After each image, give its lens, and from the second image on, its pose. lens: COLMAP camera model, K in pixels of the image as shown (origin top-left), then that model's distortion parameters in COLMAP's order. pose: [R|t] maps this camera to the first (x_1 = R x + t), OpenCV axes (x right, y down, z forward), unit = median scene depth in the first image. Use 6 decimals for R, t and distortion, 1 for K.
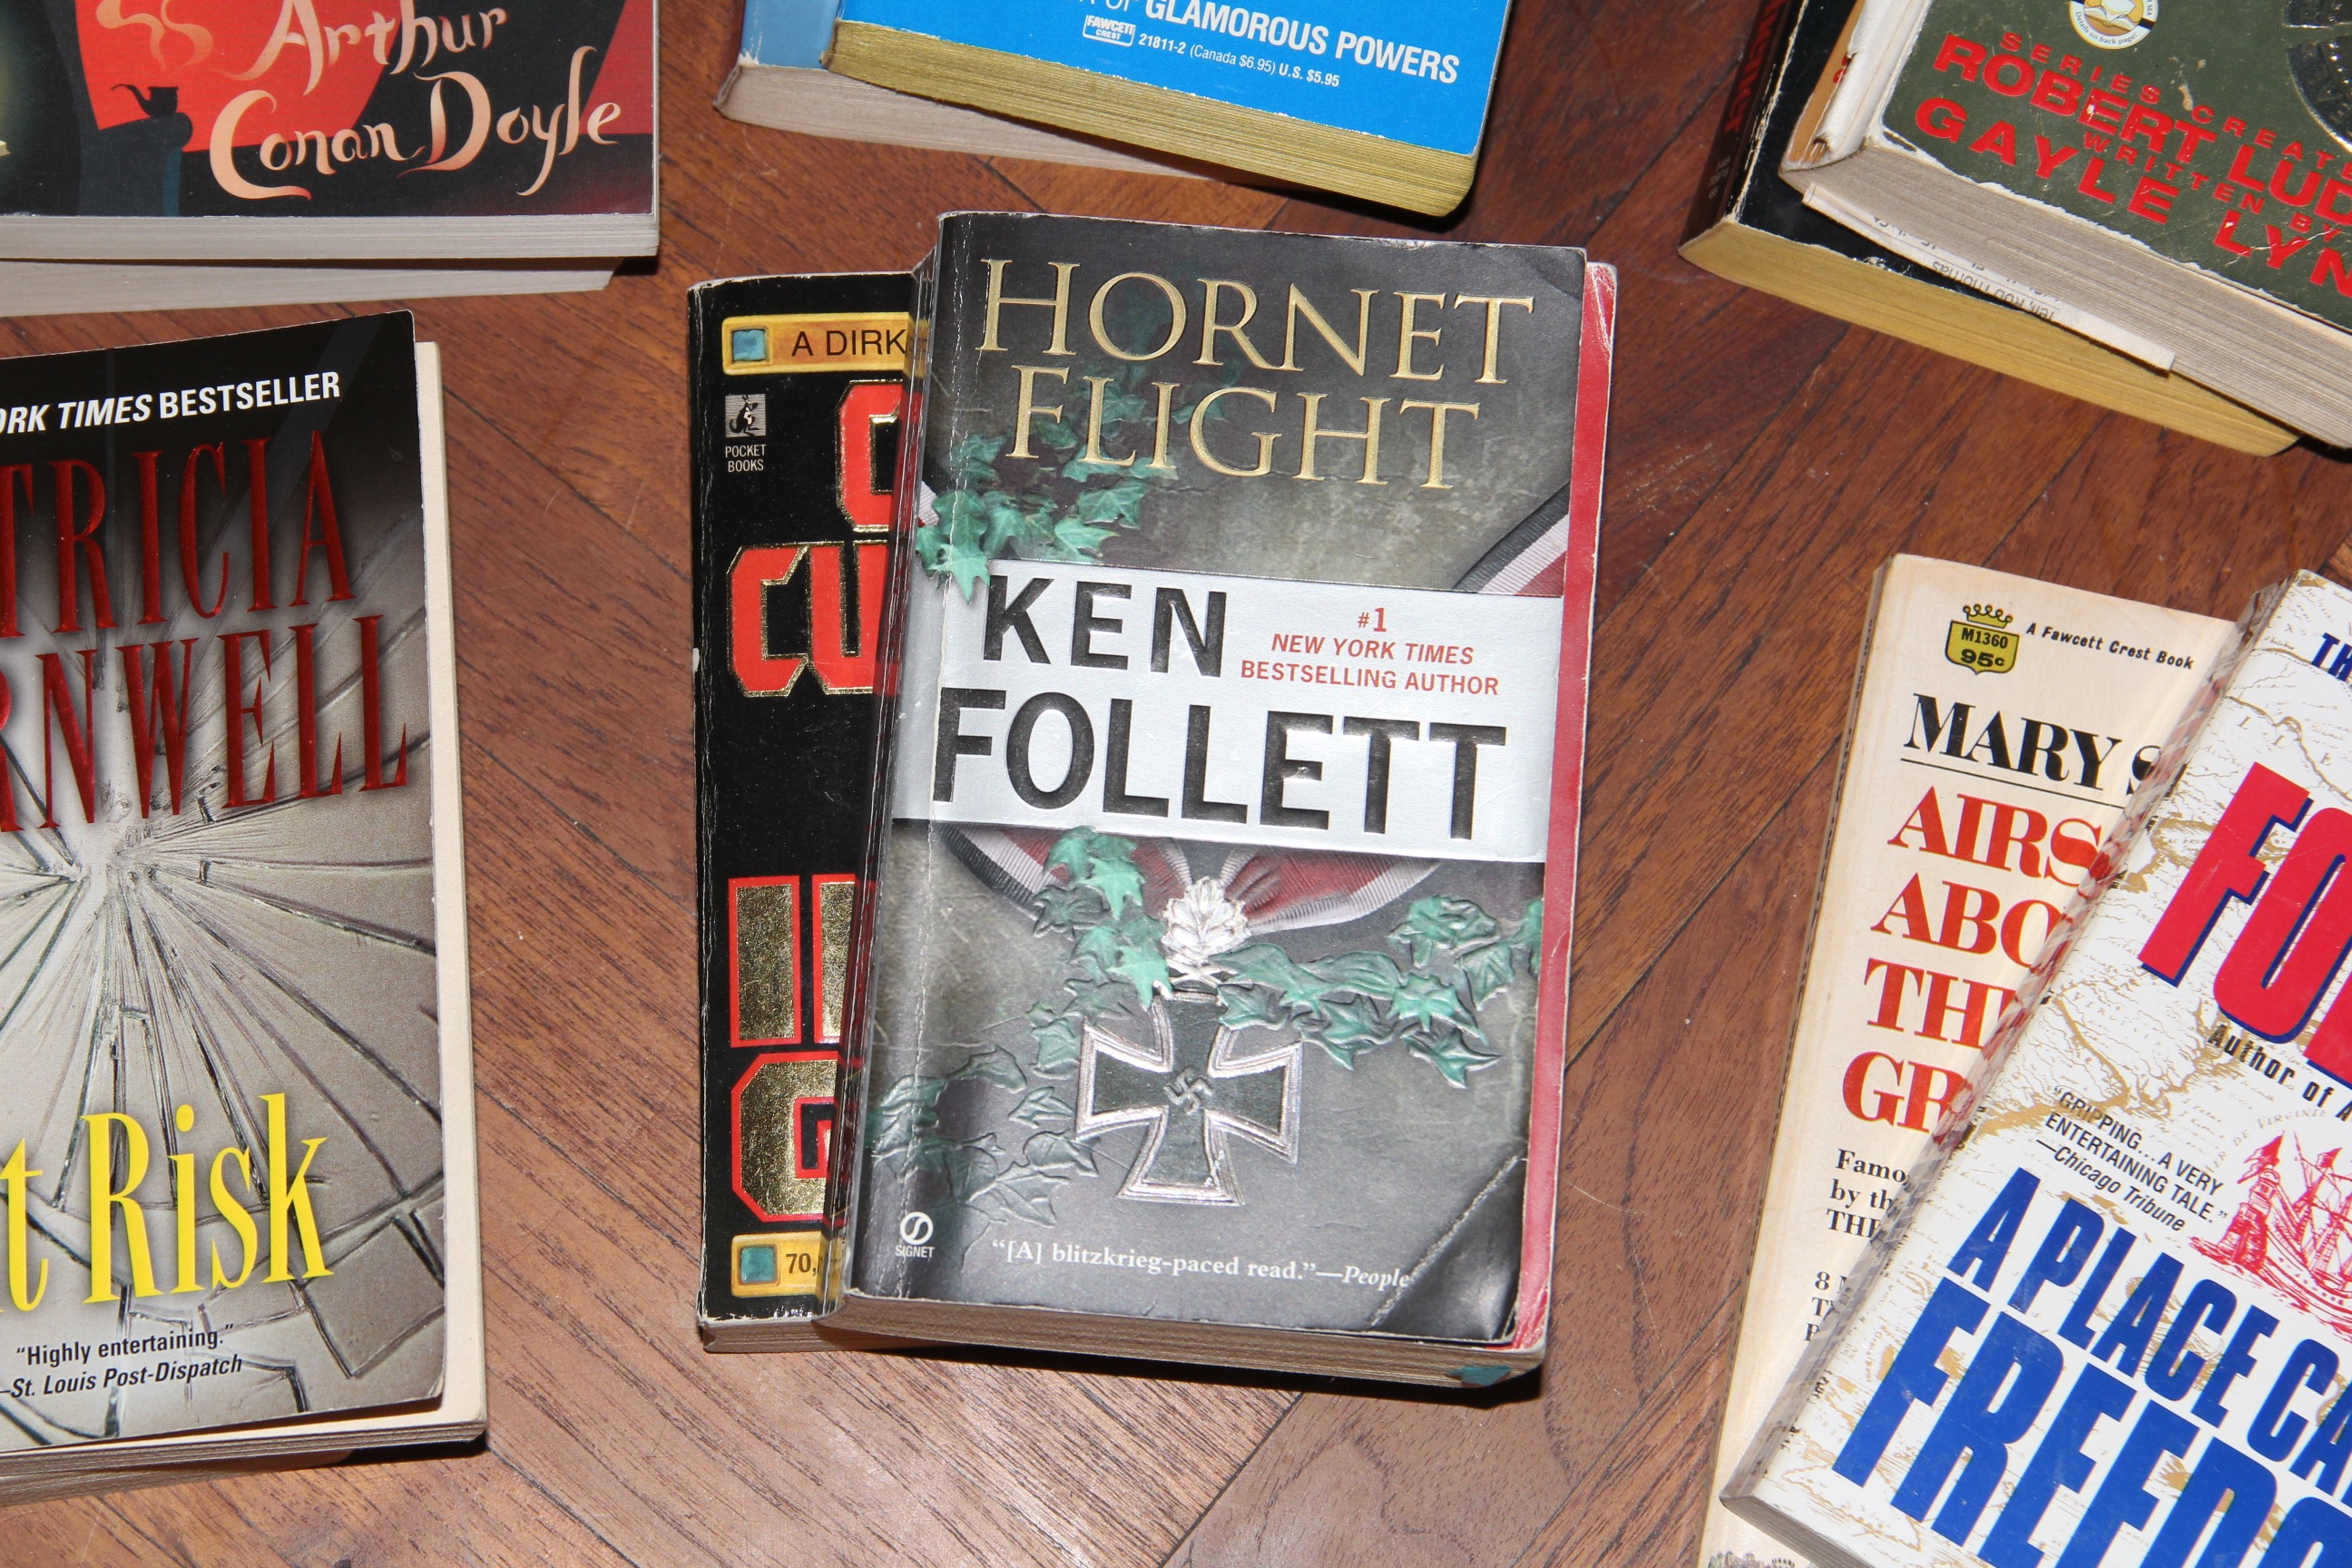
lens RADIAL K [[6760.5, 0, 1176.0], [0, 6760.5, 784.0], [0, 0, 1]] dist [0.433303, 0.430411]
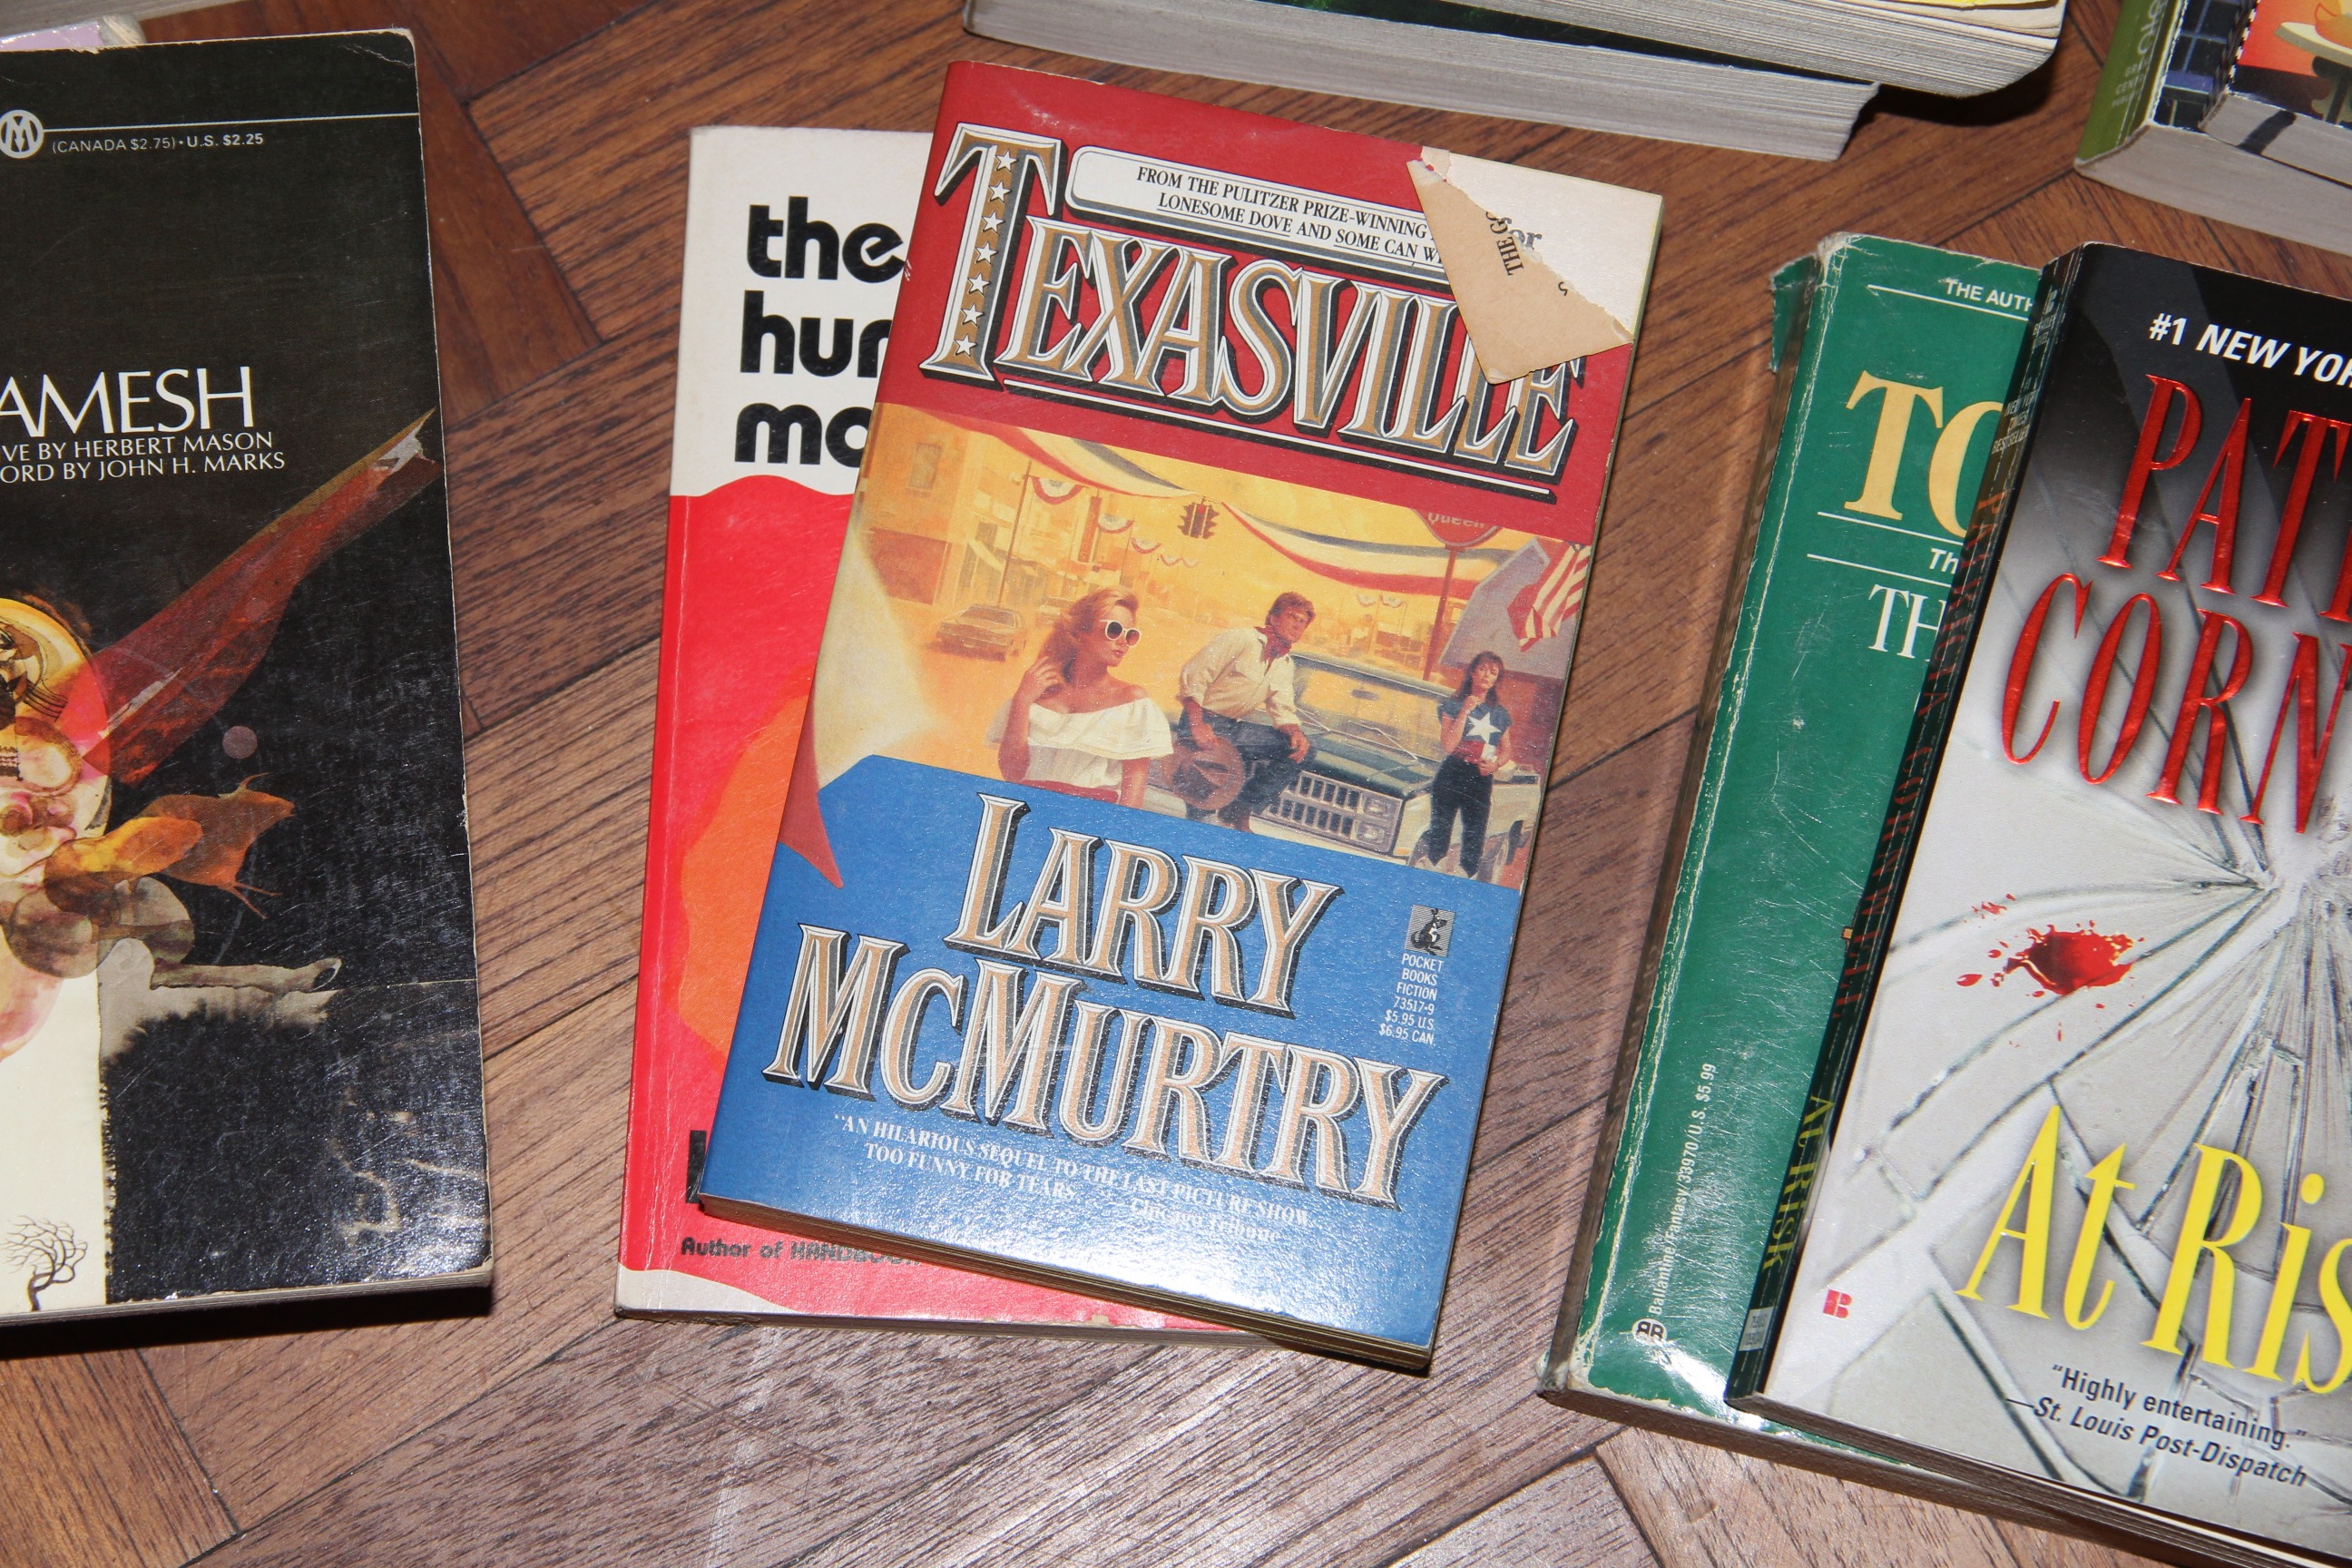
lens RADIAL K [[6760.5, 0, 1176.0], [0, 6760.5, 784.0], [0, 0, 1]] dist [0.433303, 0.430411]
pose [[0.935285, 0.340105, -0.097828, -0.210861], [-0.337787, 0.940378, 0.039869, 0.013621], [0.105555, -0.004244, 0.994404, 0.096721]]
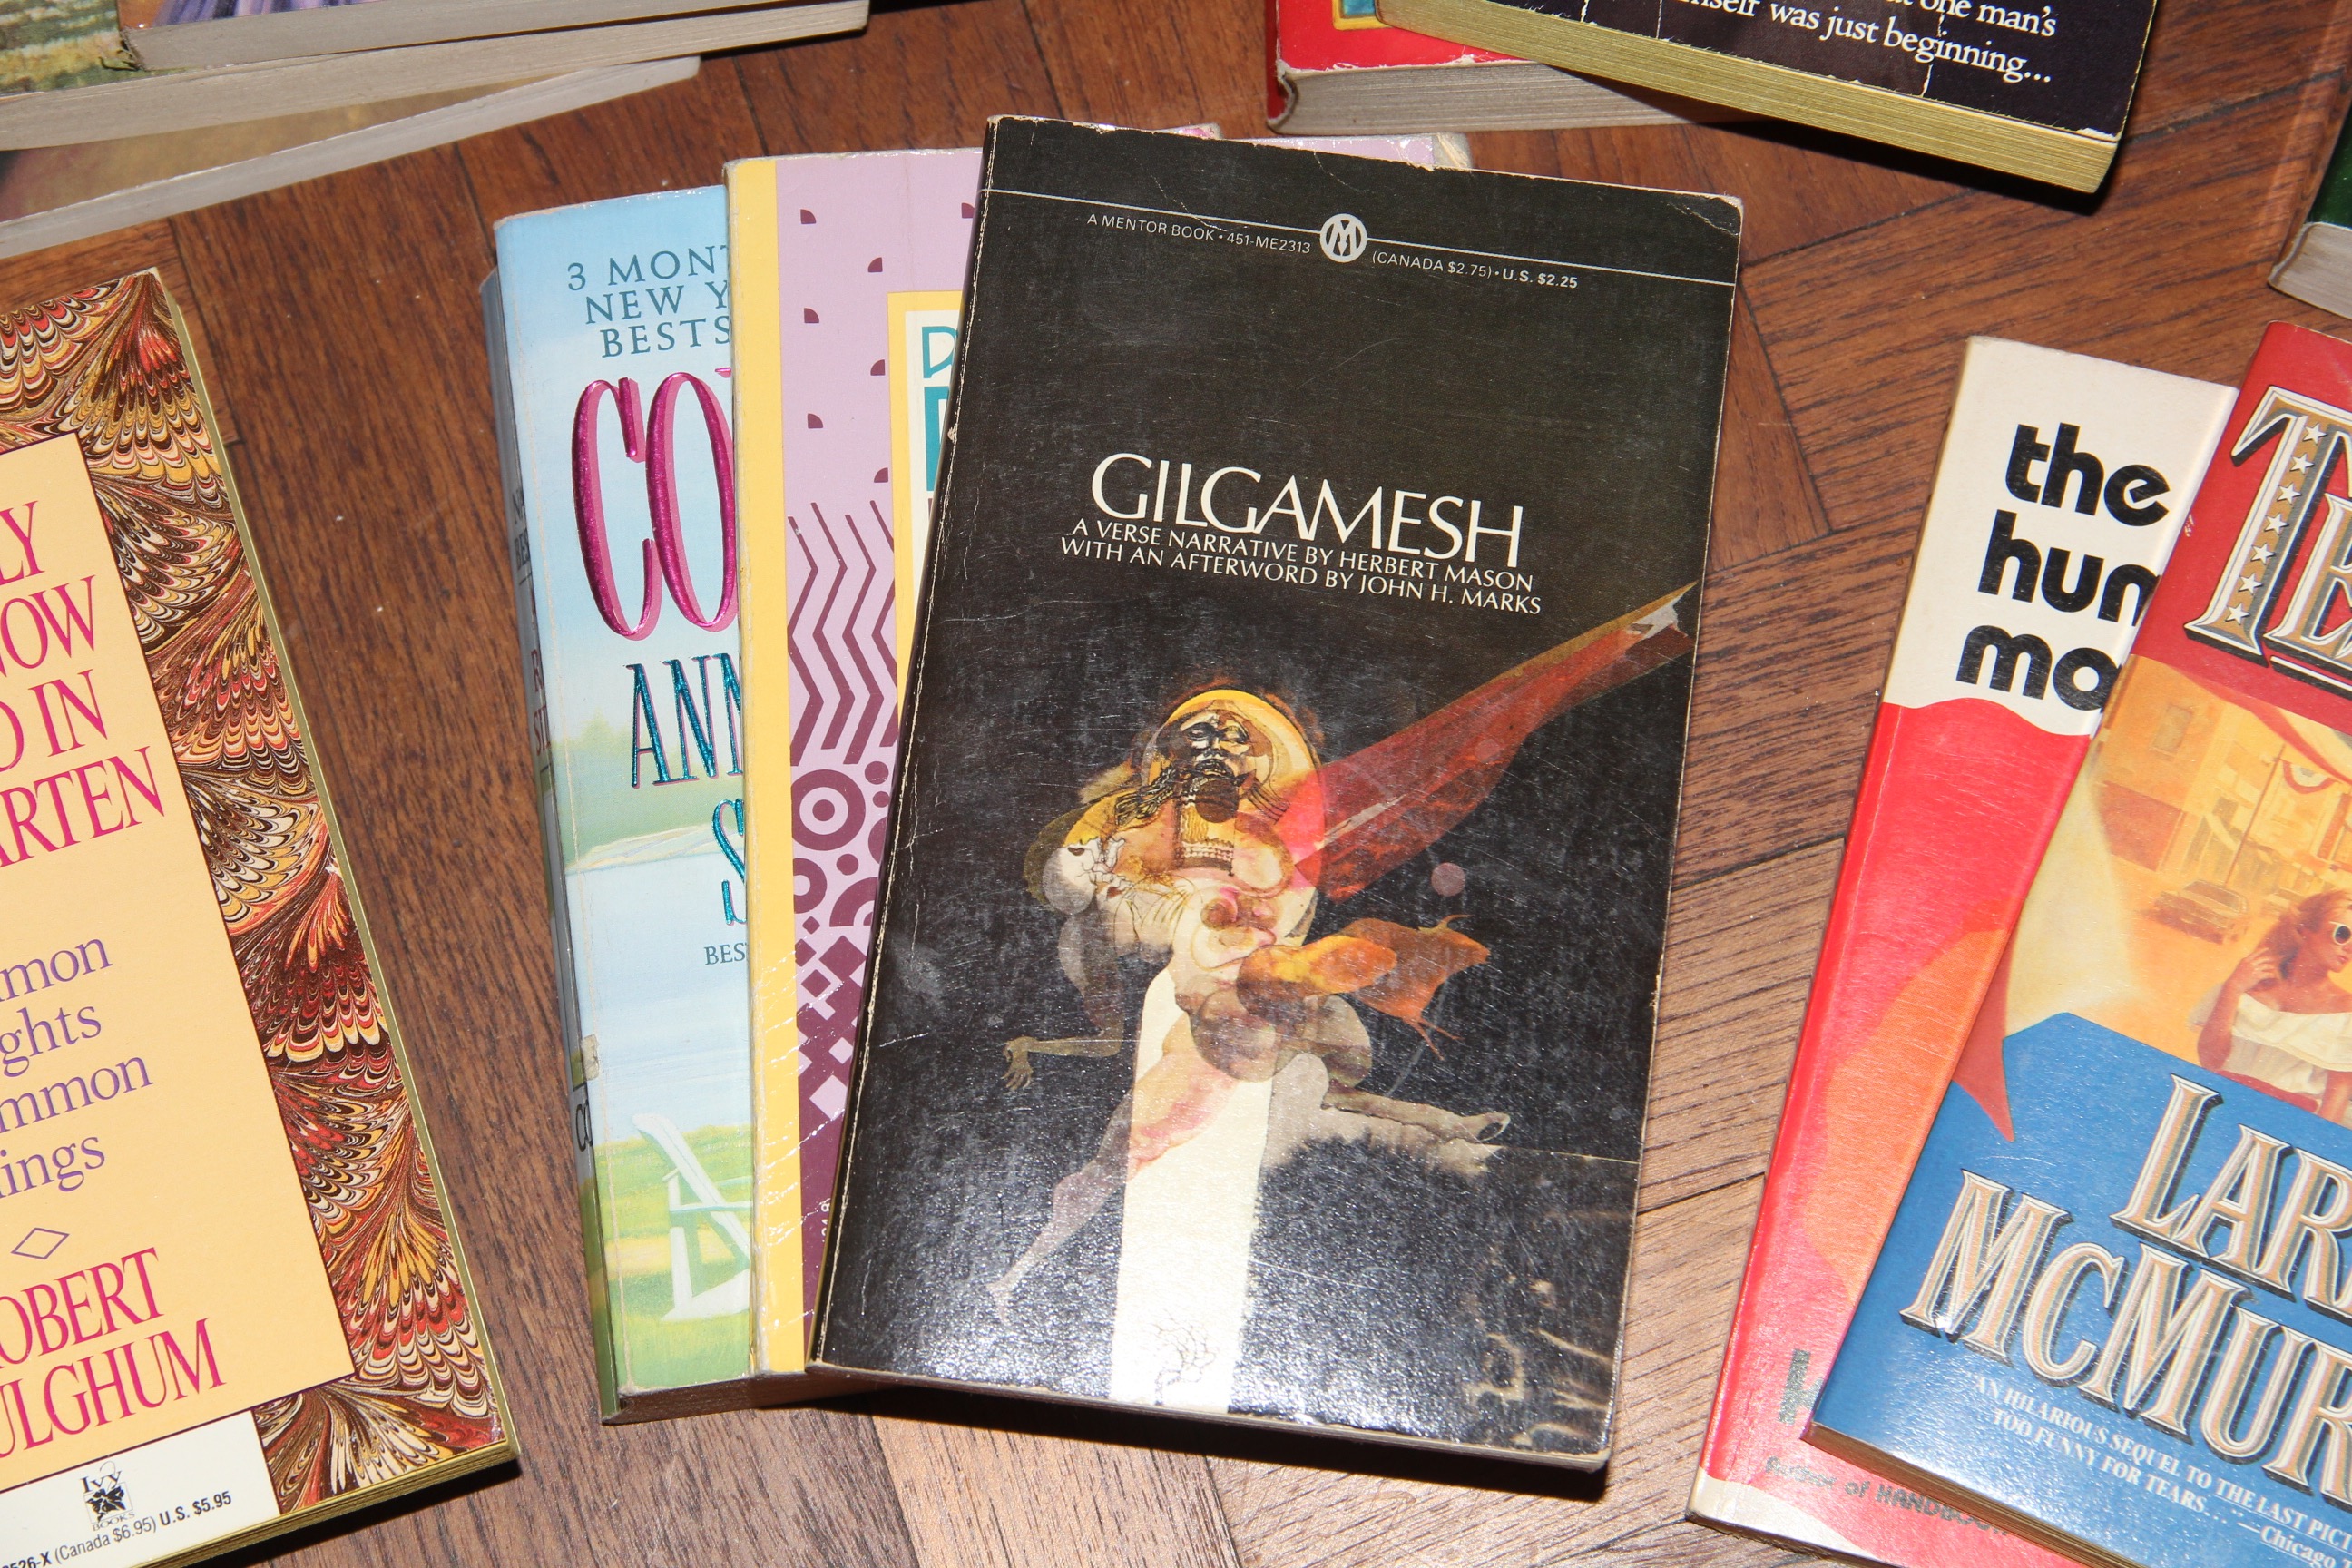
lens RADIAL K [[6760.5, 0, 1176.0], [0, 6760.5, 784.0], [0, 0, 1]] dist [0.433303, 0.430411]
pose [[0.840256, 0.511818, -0.178919, -0.293987], [-0.507949, 0.858507, 0.070376, 0.031046], [0.189623, 0.031748, 0.981344, 0.101544]]
